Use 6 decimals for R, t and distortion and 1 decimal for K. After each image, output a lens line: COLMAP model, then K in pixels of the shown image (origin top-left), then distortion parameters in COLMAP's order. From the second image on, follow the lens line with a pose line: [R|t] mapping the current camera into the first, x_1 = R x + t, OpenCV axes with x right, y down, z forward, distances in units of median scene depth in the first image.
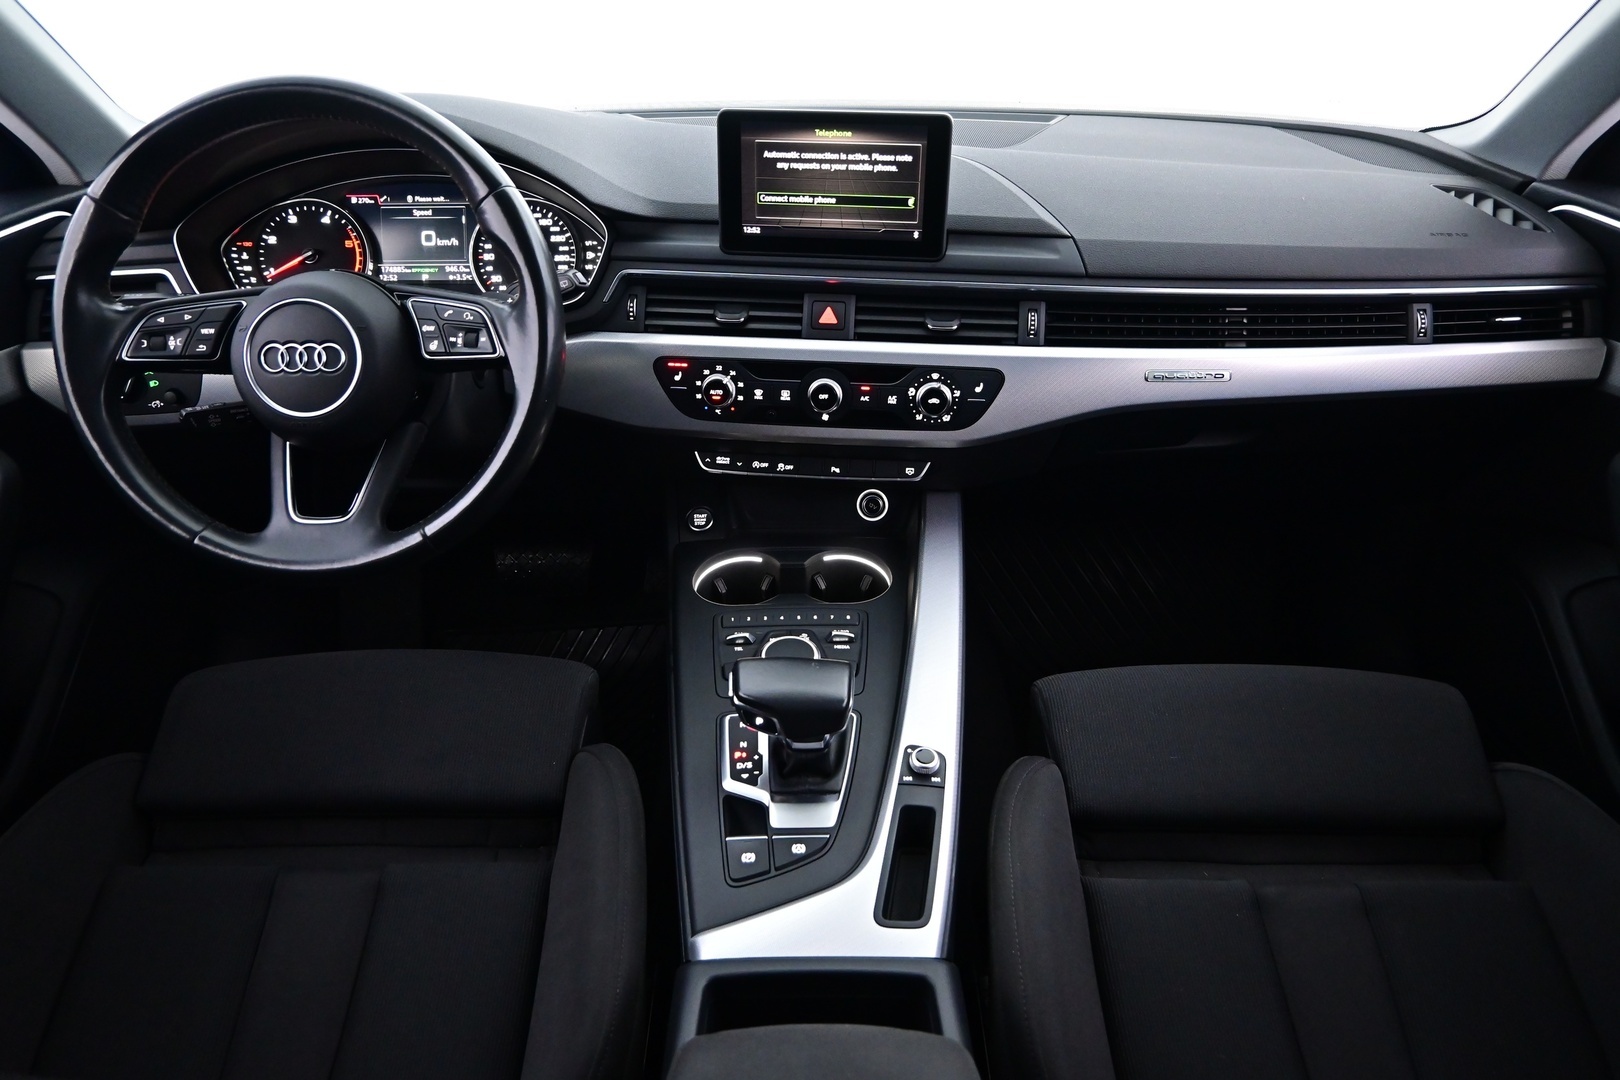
lens RADIAL K [[1072.2, 0, 812.1], [0, 1072.2, 537.9], [0, 0, 1]] dist [-0.002724, -0.003565]
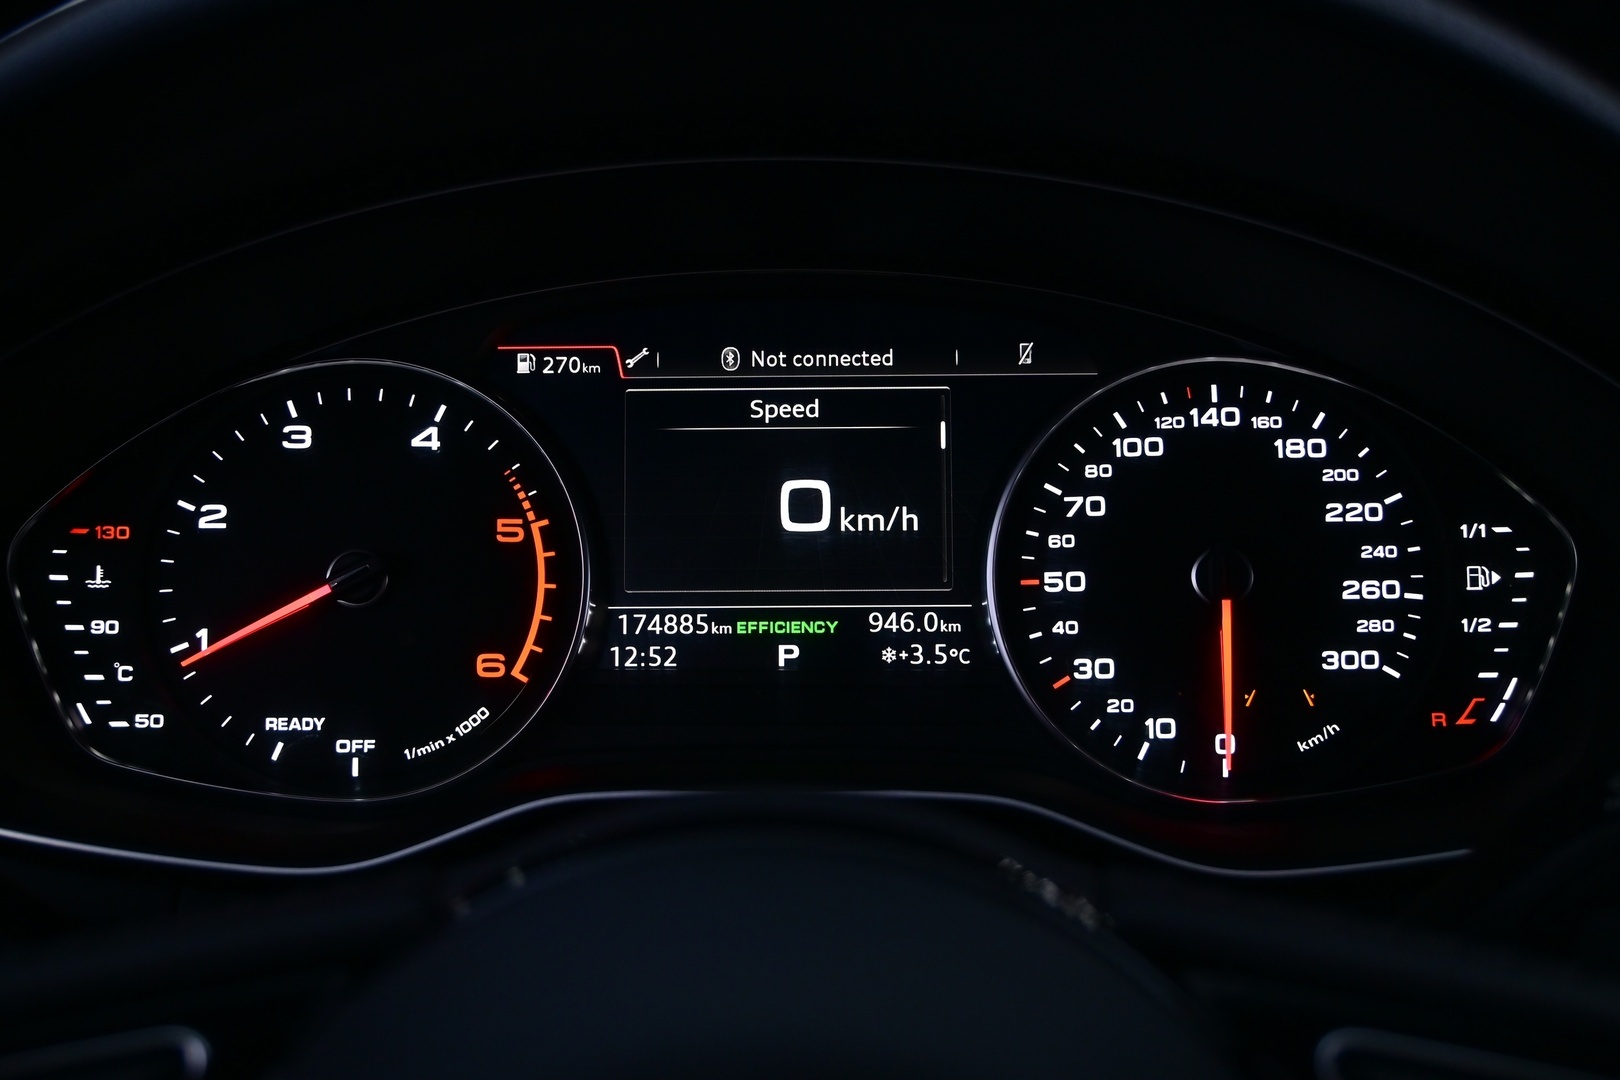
lens RADIAL K [[1765.8, 0, 810.0], [0, 1765.8, 543.4], [0, 0, 1]] dist [-0.002324, 0.000000]
pose [[0.999836, 0.000775, -0.018111, -0.356915], [-0.004165, 0.982171, -0.187944, -0.195105], [0.017643, 0.187989, 0.982013, 0.597621]]
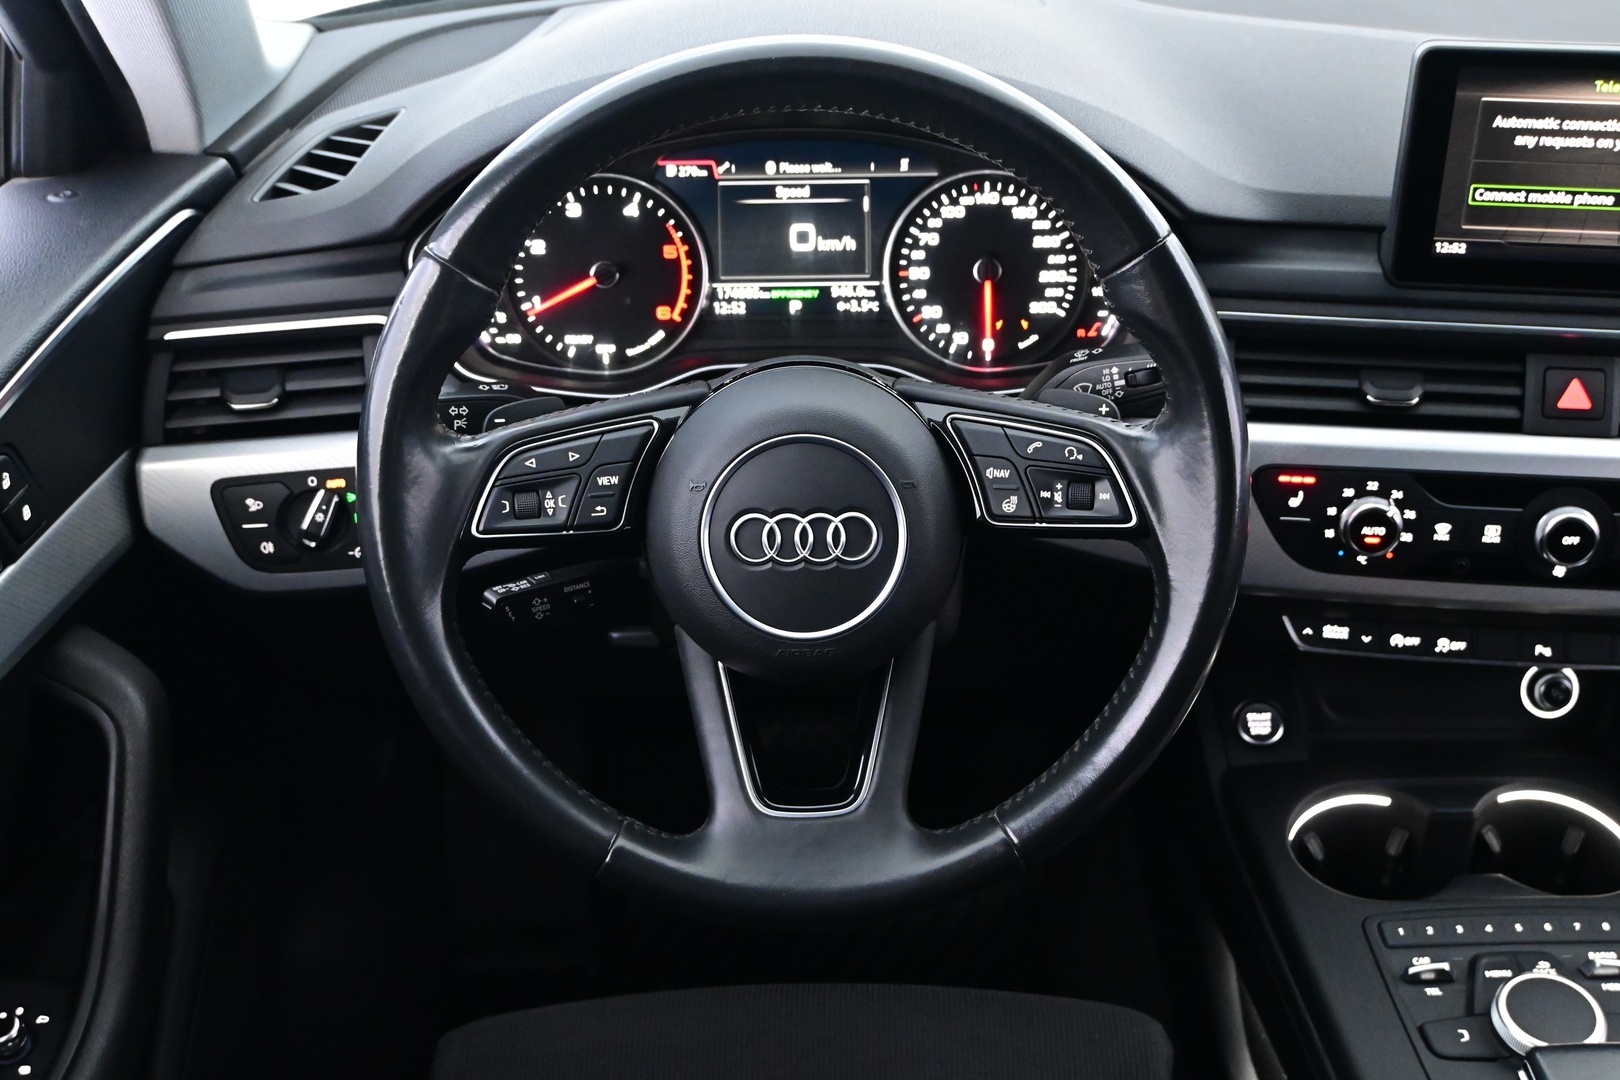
lens RADIAL K [[1965.3, 0, 812.6], [0, 1965.3, 536.4], [0, 0, 1]] dist [0.011590, 0.000000]
pose [[0.999977, -0.006512, 0.002110, -0.363886], [0.006478, 0.999861, 0.015371, -0.141869], [-0.002210, -0.015356, 0.999880, -0.032598]]
